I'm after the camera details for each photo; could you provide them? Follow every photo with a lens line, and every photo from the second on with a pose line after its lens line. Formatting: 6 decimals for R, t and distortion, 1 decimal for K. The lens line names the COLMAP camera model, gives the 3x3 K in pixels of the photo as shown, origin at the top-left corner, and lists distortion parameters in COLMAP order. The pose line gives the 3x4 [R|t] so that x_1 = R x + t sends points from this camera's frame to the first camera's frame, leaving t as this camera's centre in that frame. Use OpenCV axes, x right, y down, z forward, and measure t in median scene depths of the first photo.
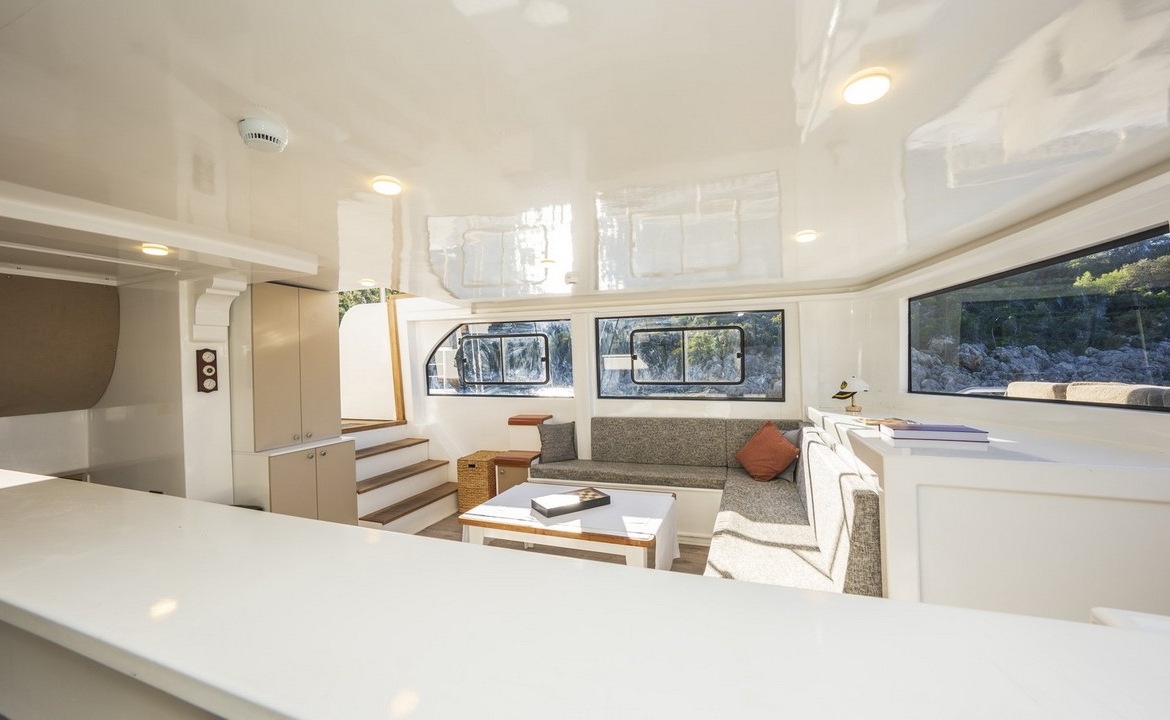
lens RADIAL K [[441.5, 0, 580.8], [0, 441.5, 360.8], [0, 0, 1]] dist [-0.029028, 0.006774]
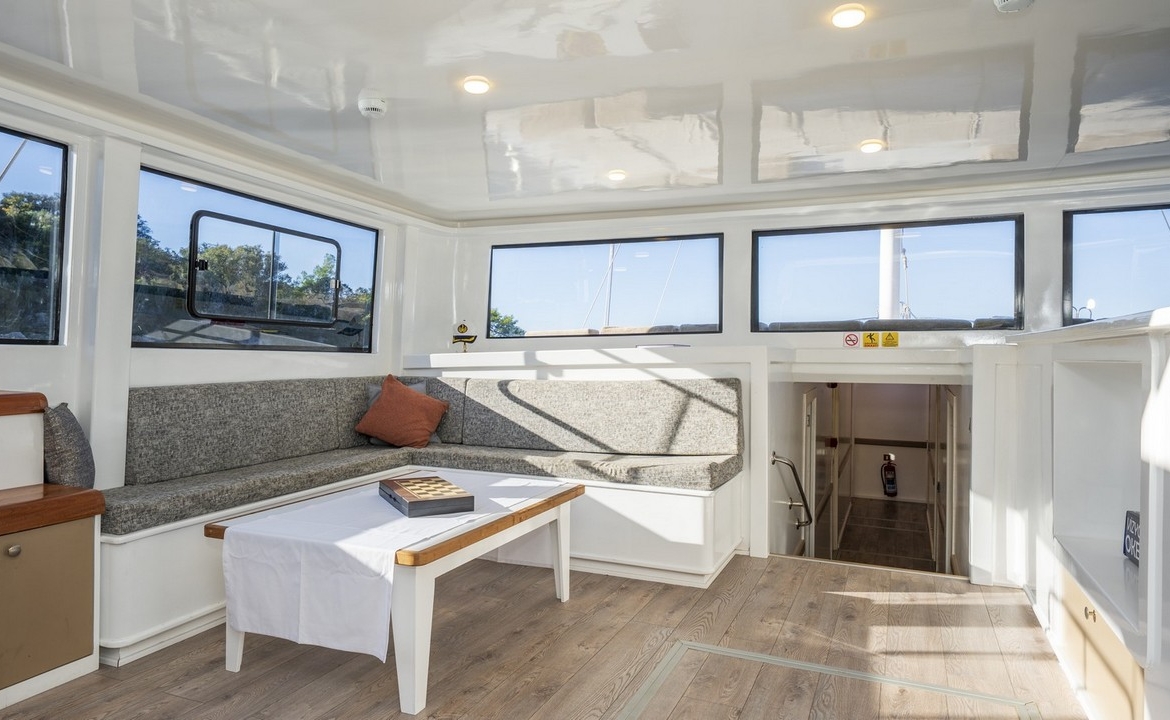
lens RADIAL K [[728.1, 0, 585.0], [0, 728.1, 360.0], [0, 0, 1]] dist [0.022629, -0.000914]
pose [[0.044234, 0.015021, 0.998908, -0.718749], [-0.010778, 0.999836, -0.014557, 0.112672], [-0.998963, -0.010122, 0.044388, 0.548598]]
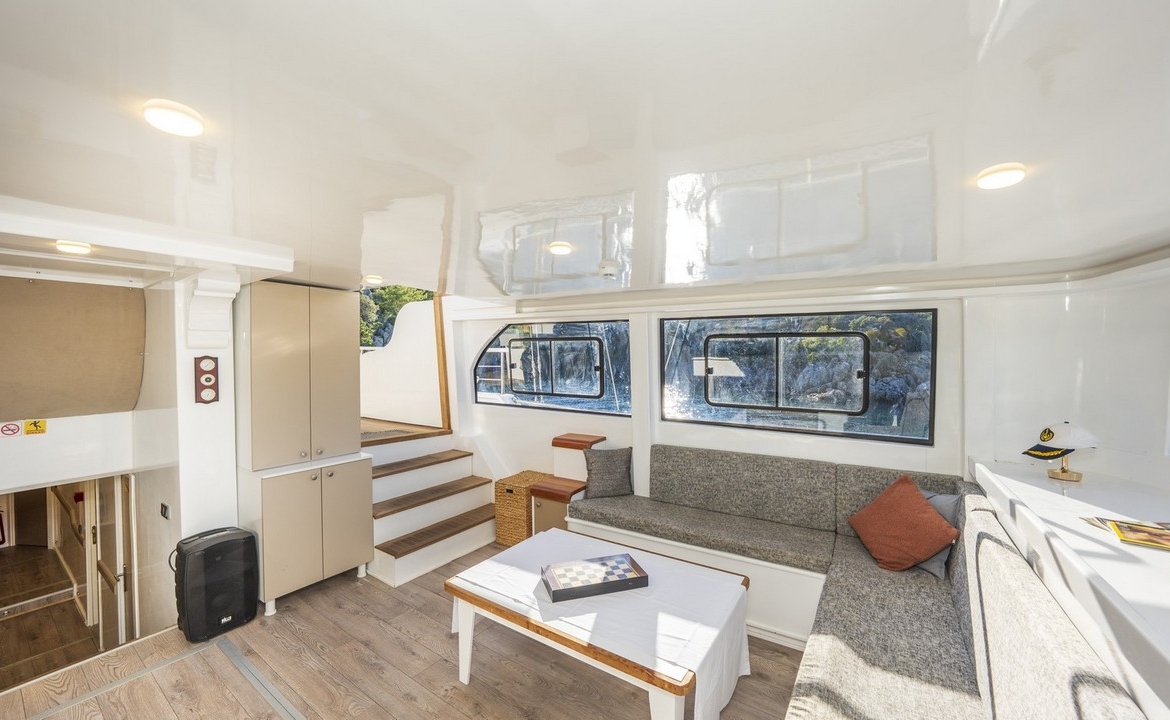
lens RADIAL K [[442.7, 0, 580.3], [0, 442.7, 359.6], [0, 0, 1]] dist [-0.020336, 0.000257]
pose [[0.972037, 0.023765, -0.233620, 0.086794], [-0.020158, 0.999638, 0.017814, -0.038037], [0.233959, -0.012607, 0.972165, 0.211558]]
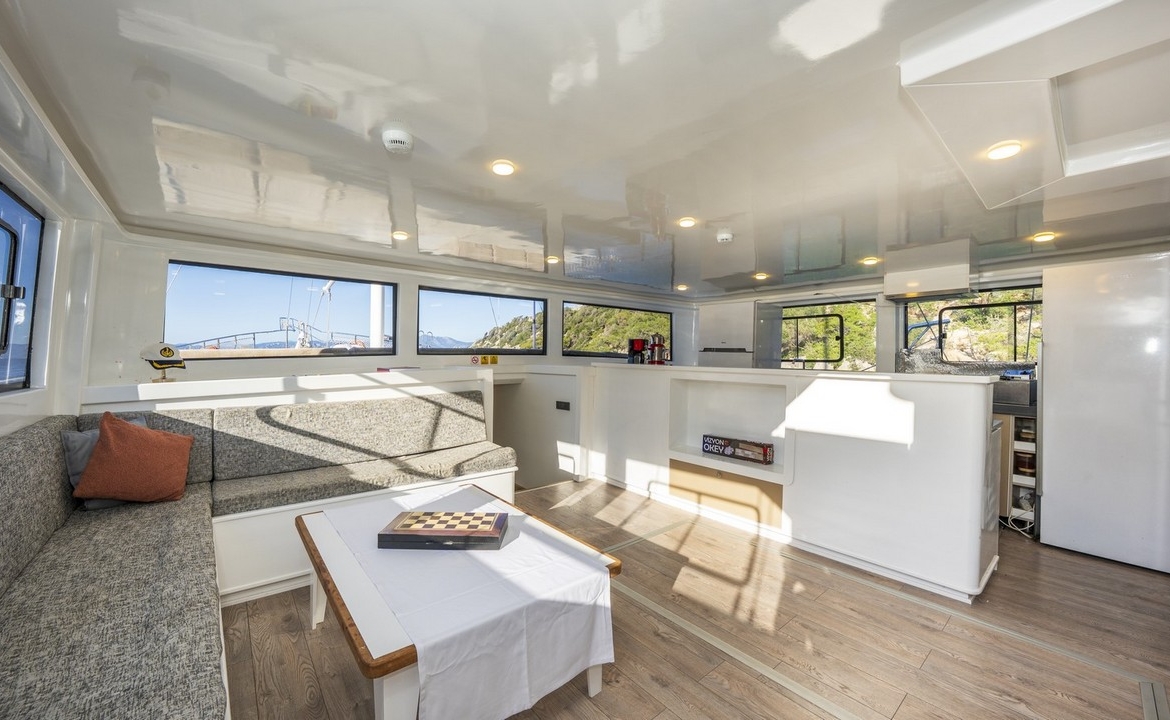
lens RADIAL K [[441.5, 0, 580.8], [0, 441.5, 360.8], [0, 0, 1]] dist [-0.029028, 0.006774]
pose [[-0.870876, 0.005116, 0.491476, -0.362416], [0.007915, 0.999962, 0.003617, 0.059446], [-0.491439, 0.007040, -0.870883, 1.061945]]
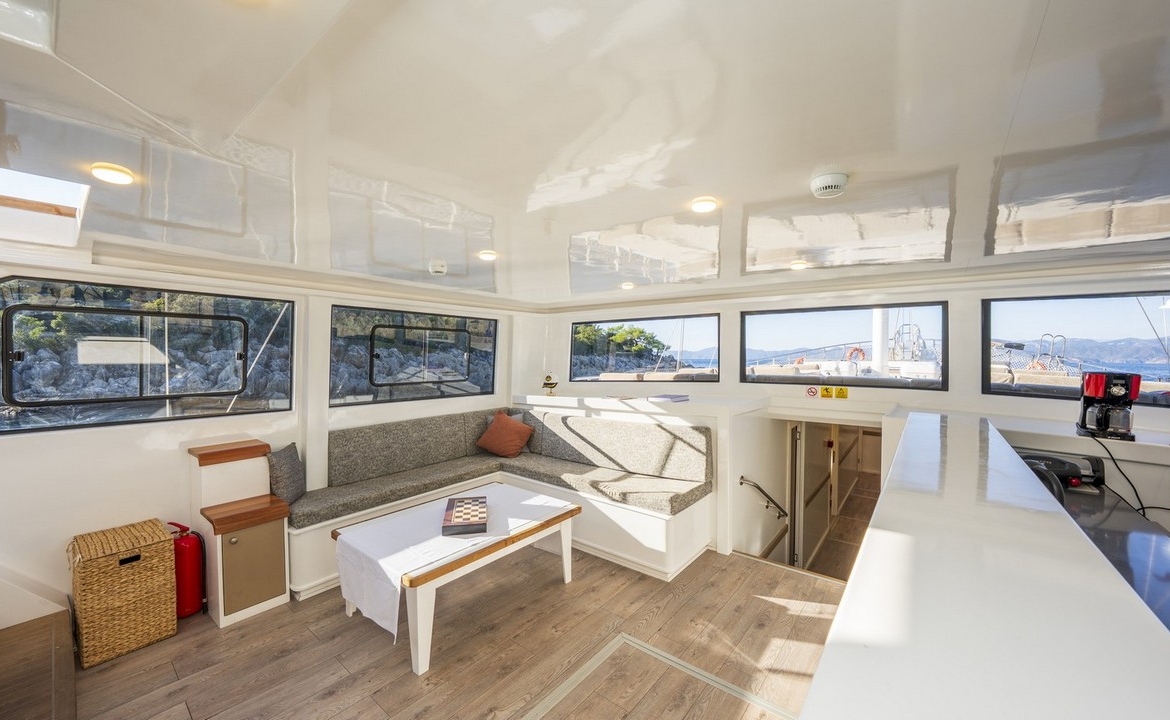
lens RADIAL K [[441.5, 0, 580.8], [0, 441.5, 360.8], [0, 0, 1]] dist [-0.029028, 0.006774]
pose [[0.310124, 0.004957, 0.950683, -0.604317], [-0.010401, 0.999944, -0.001821, -0.000835], [-0.950639, -0.009323, 0.310158, 0.360701]]
